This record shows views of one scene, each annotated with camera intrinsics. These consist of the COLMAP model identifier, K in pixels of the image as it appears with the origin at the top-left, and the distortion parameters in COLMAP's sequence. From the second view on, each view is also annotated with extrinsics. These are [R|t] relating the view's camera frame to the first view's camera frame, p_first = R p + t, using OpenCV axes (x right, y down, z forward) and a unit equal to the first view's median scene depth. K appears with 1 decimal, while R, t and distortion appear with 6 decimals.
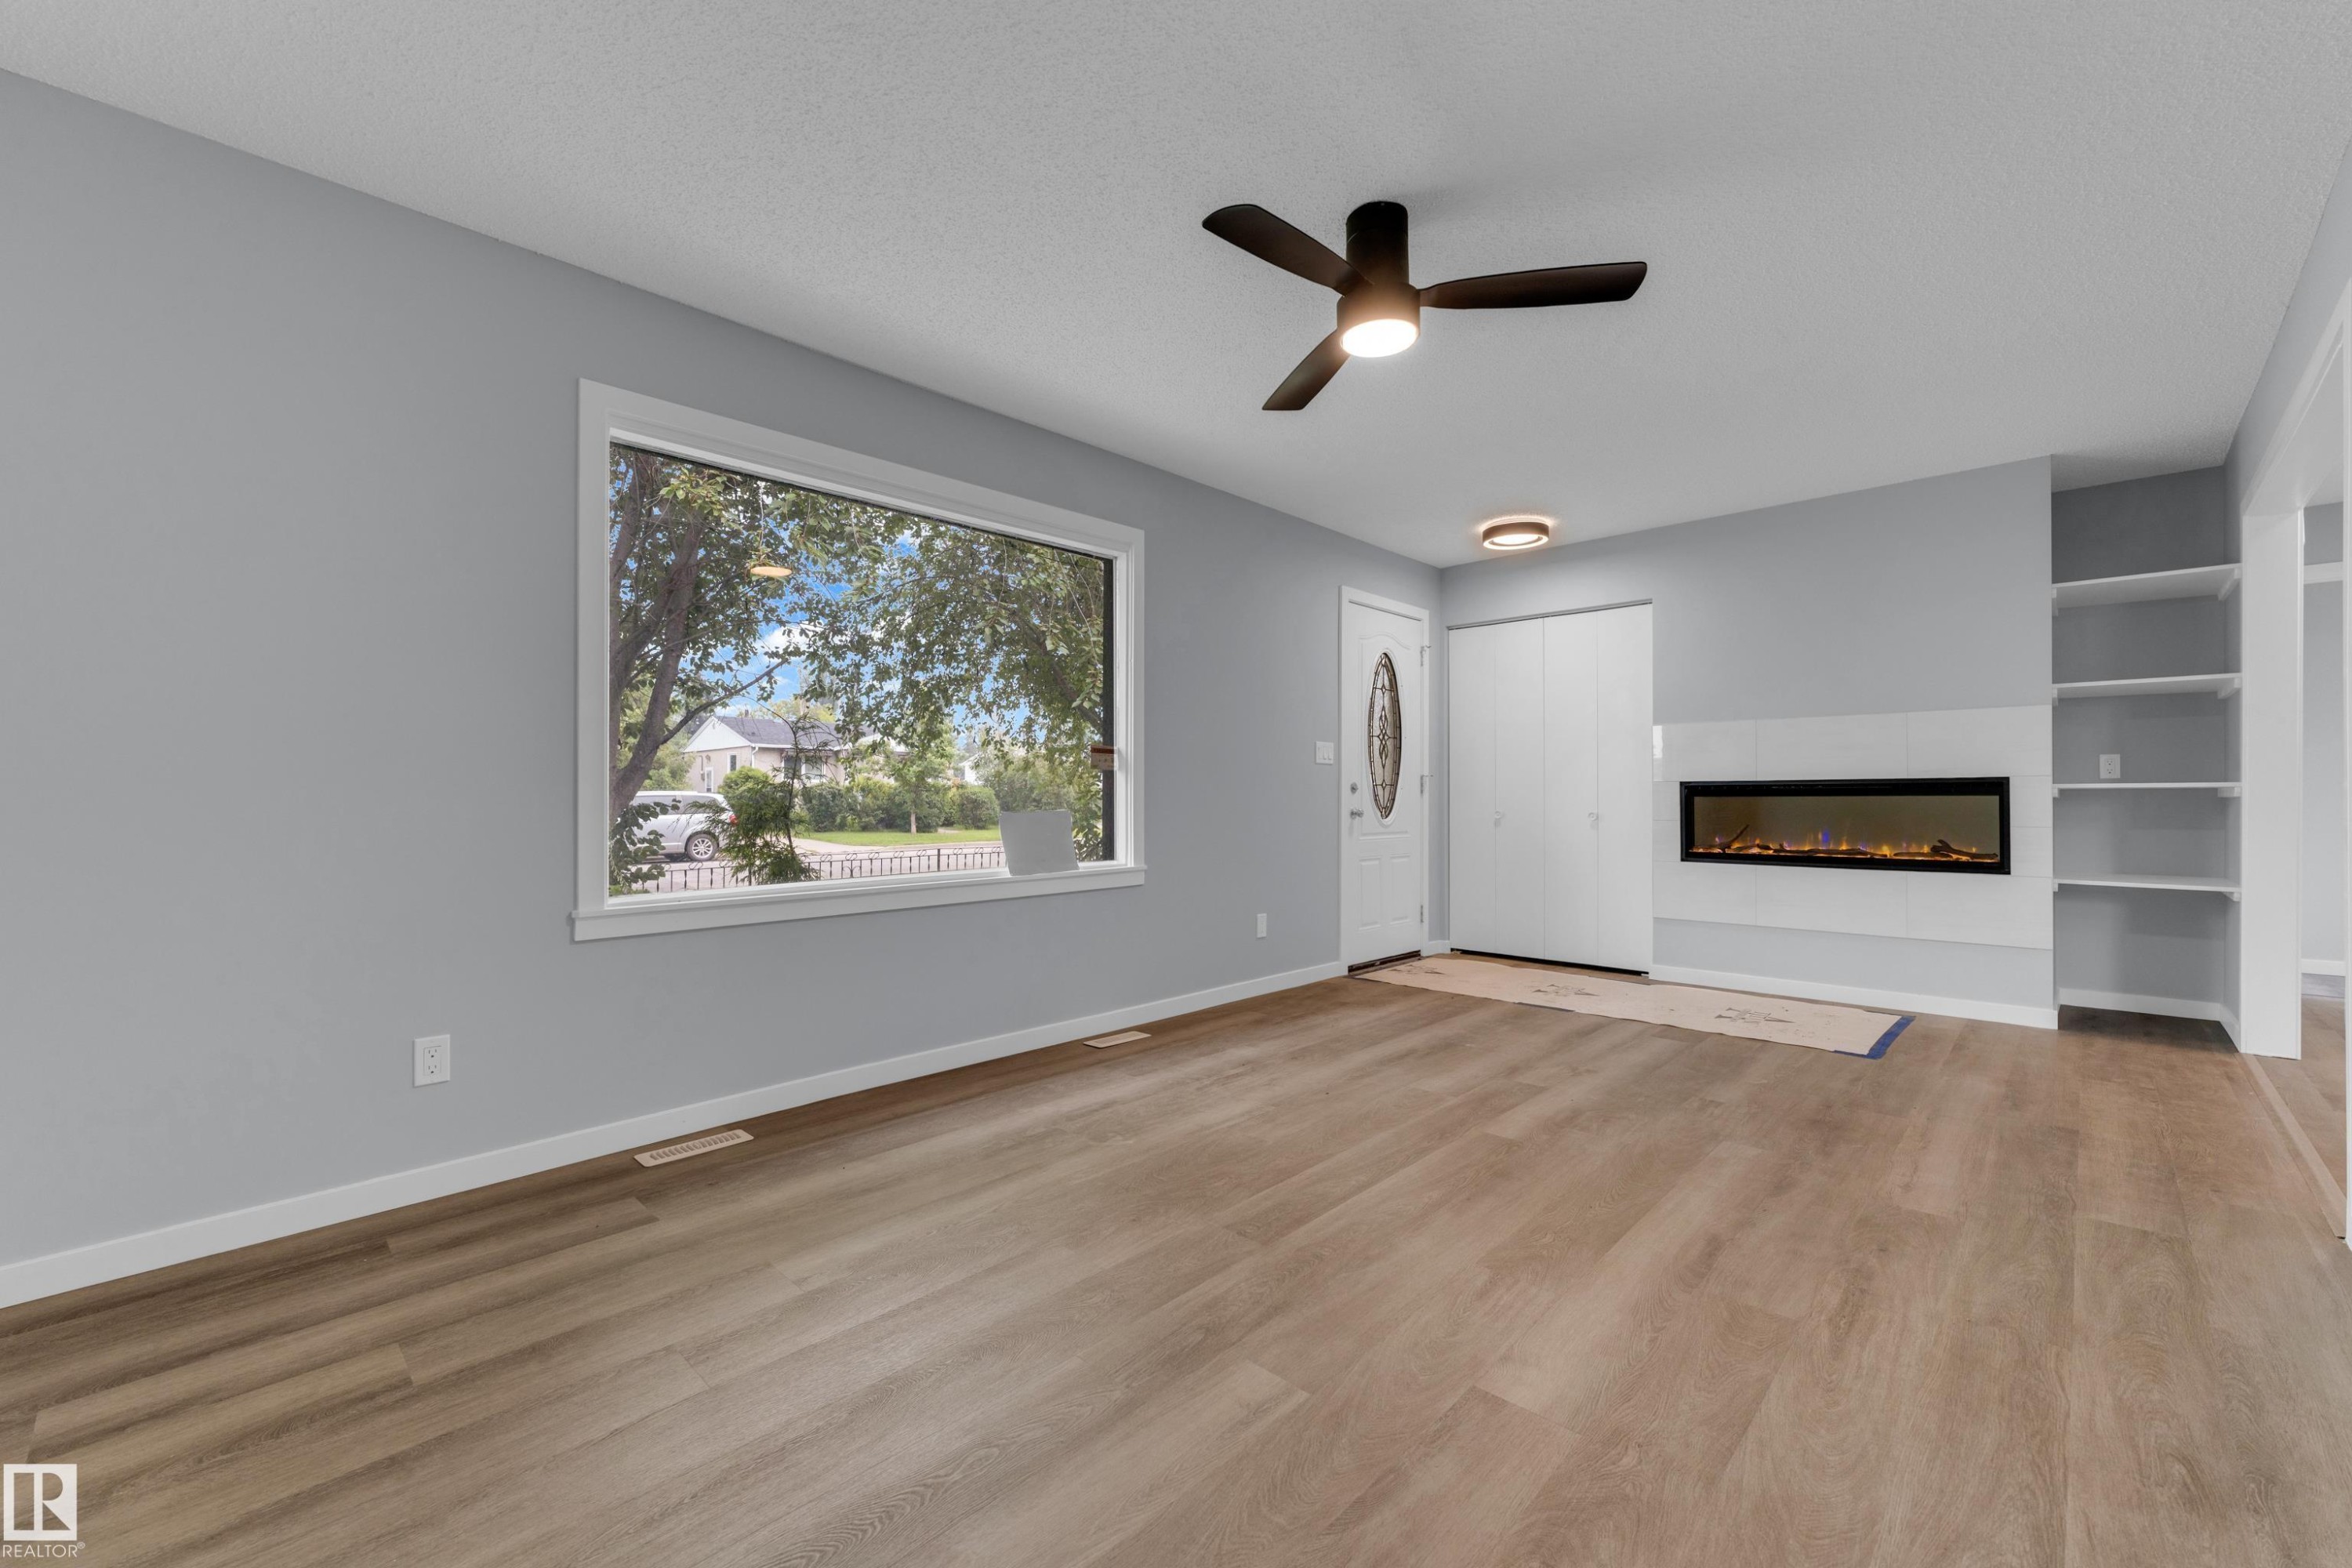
lens RADIAL K [[952.9, 0, 1176.0], [0, 952.9, 784.0], [0, 0, 1]] dist [0.000900, -0.000230]
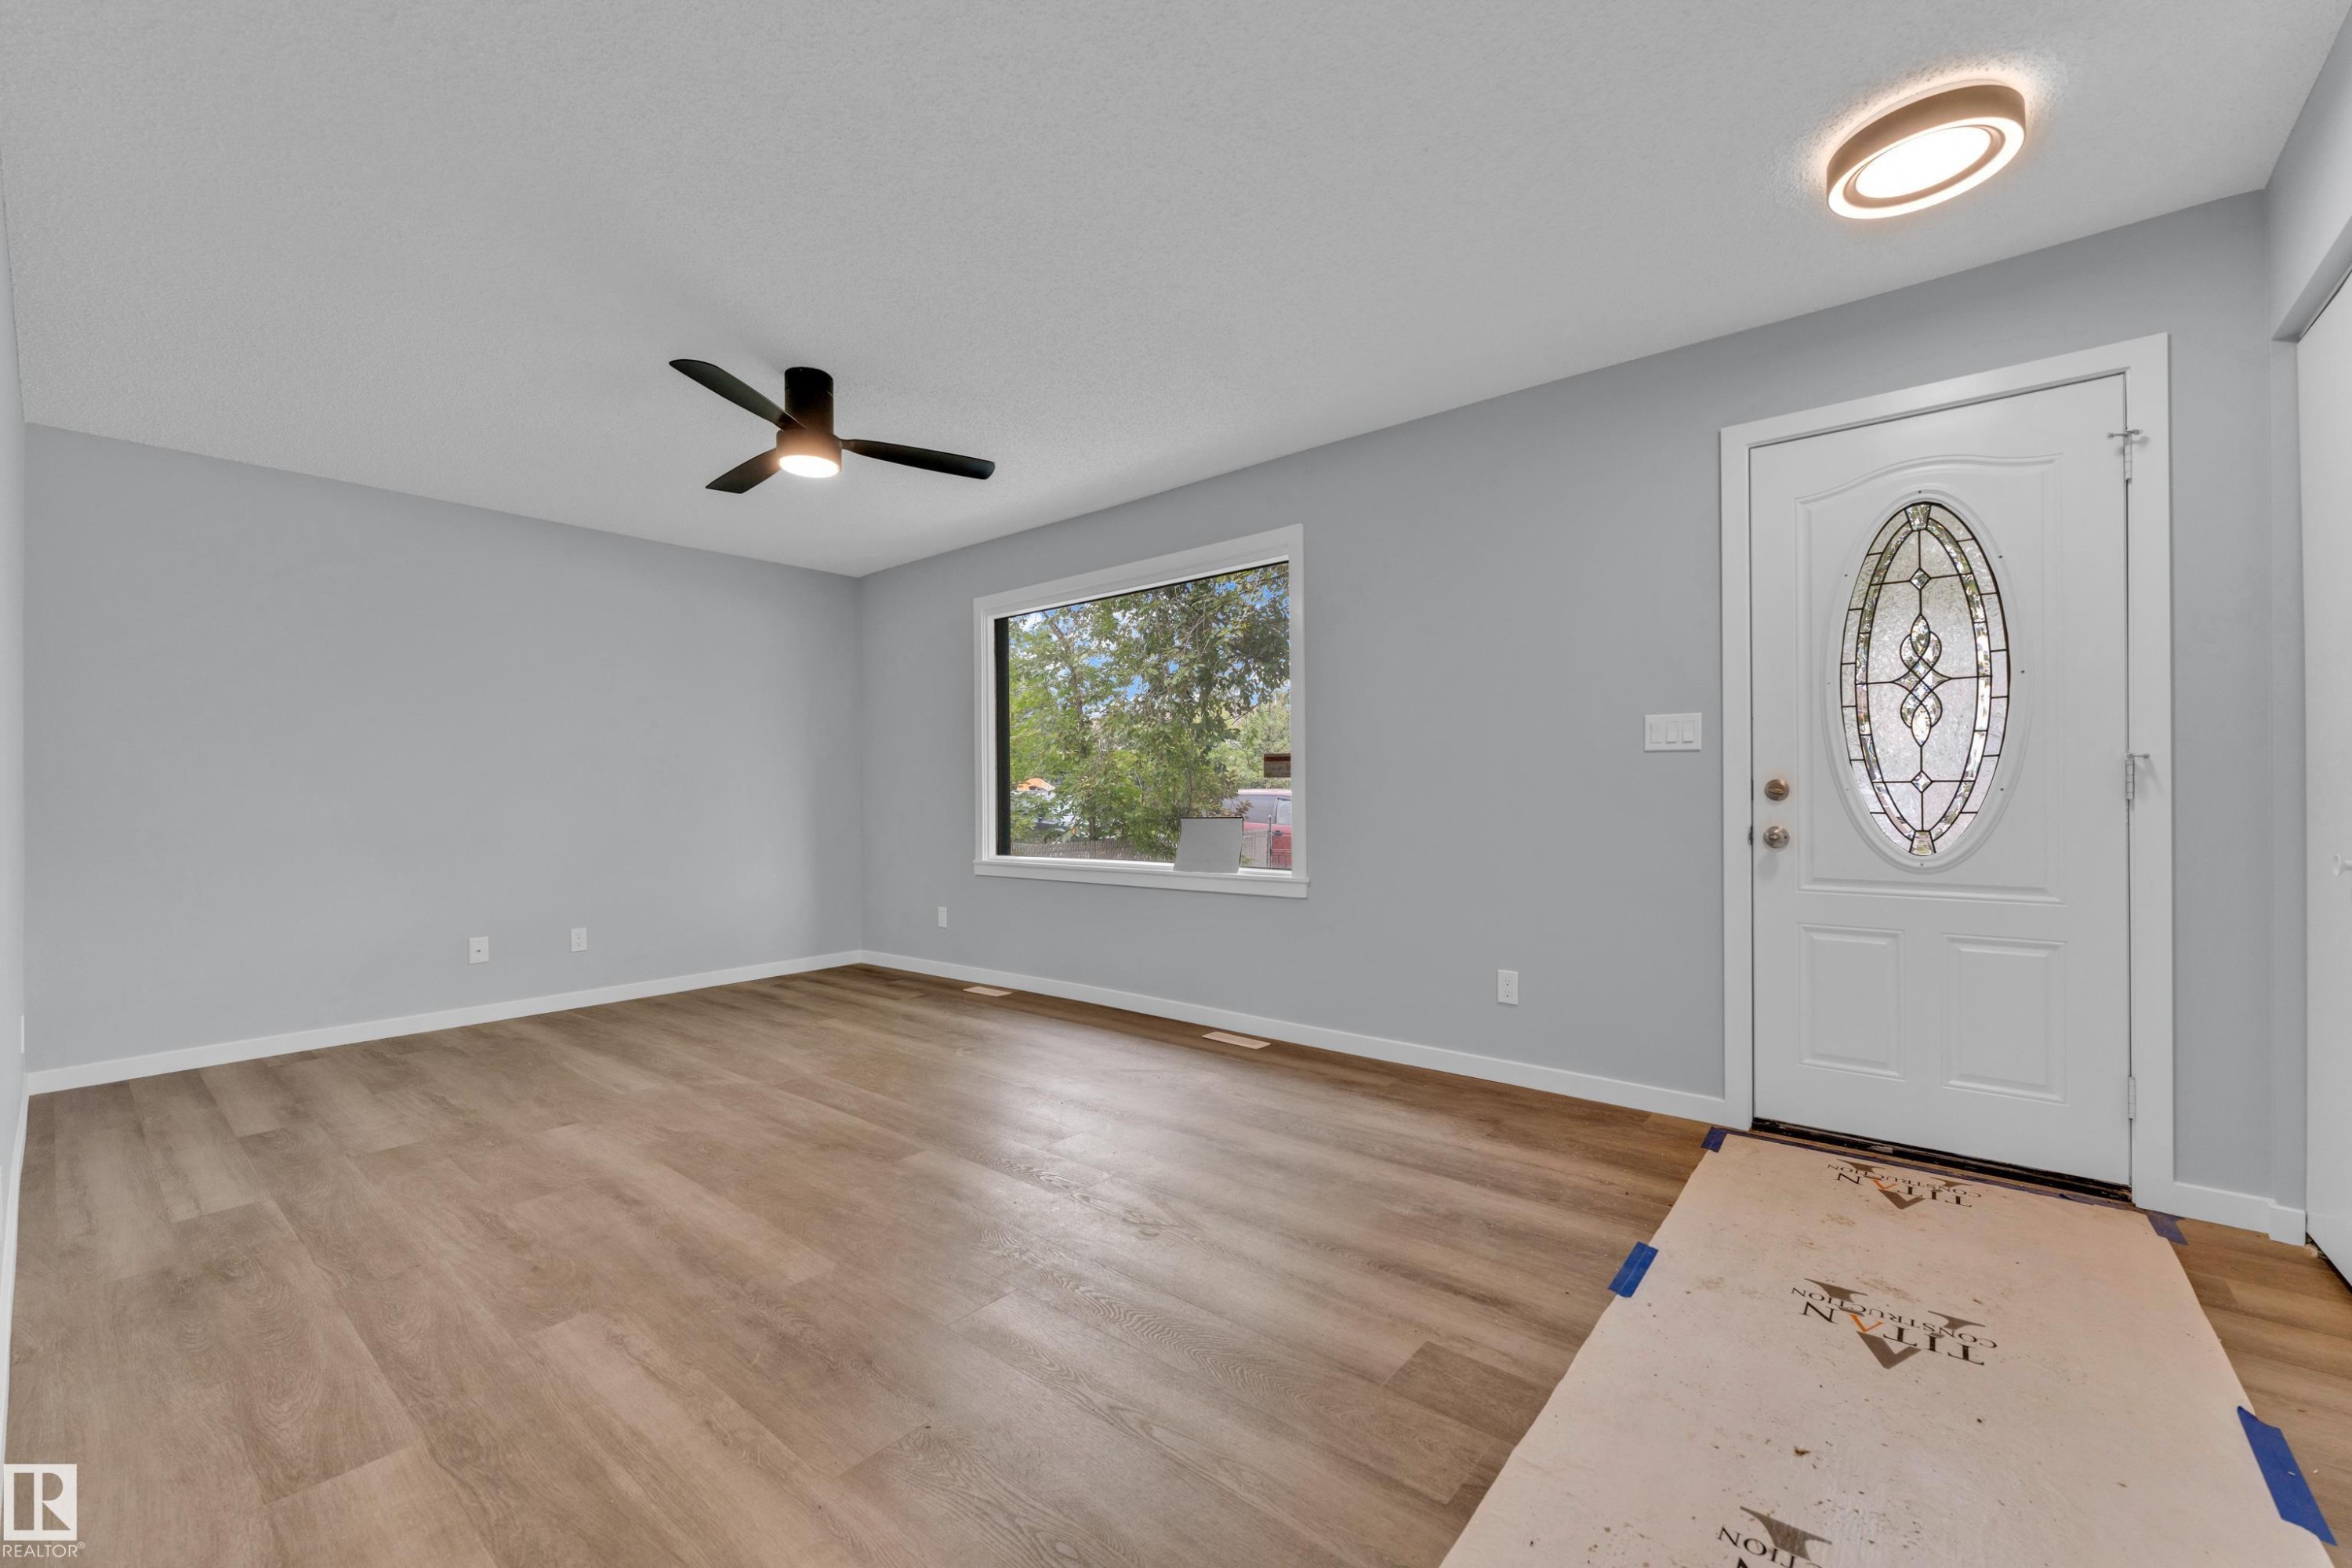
lens RADIAL K [[945.1, 0, 1169.6], [0, 945.1, 788.5], [0, 0, 1]] dist [0.002426, -0.000186]
pose [[0.064517, -0.007319, -0.997890, 1.711532], [0.018591, 0.999808, -0.006131, 0.000067], [0.997743, -0.018156, 0.064640, 1.545993]]
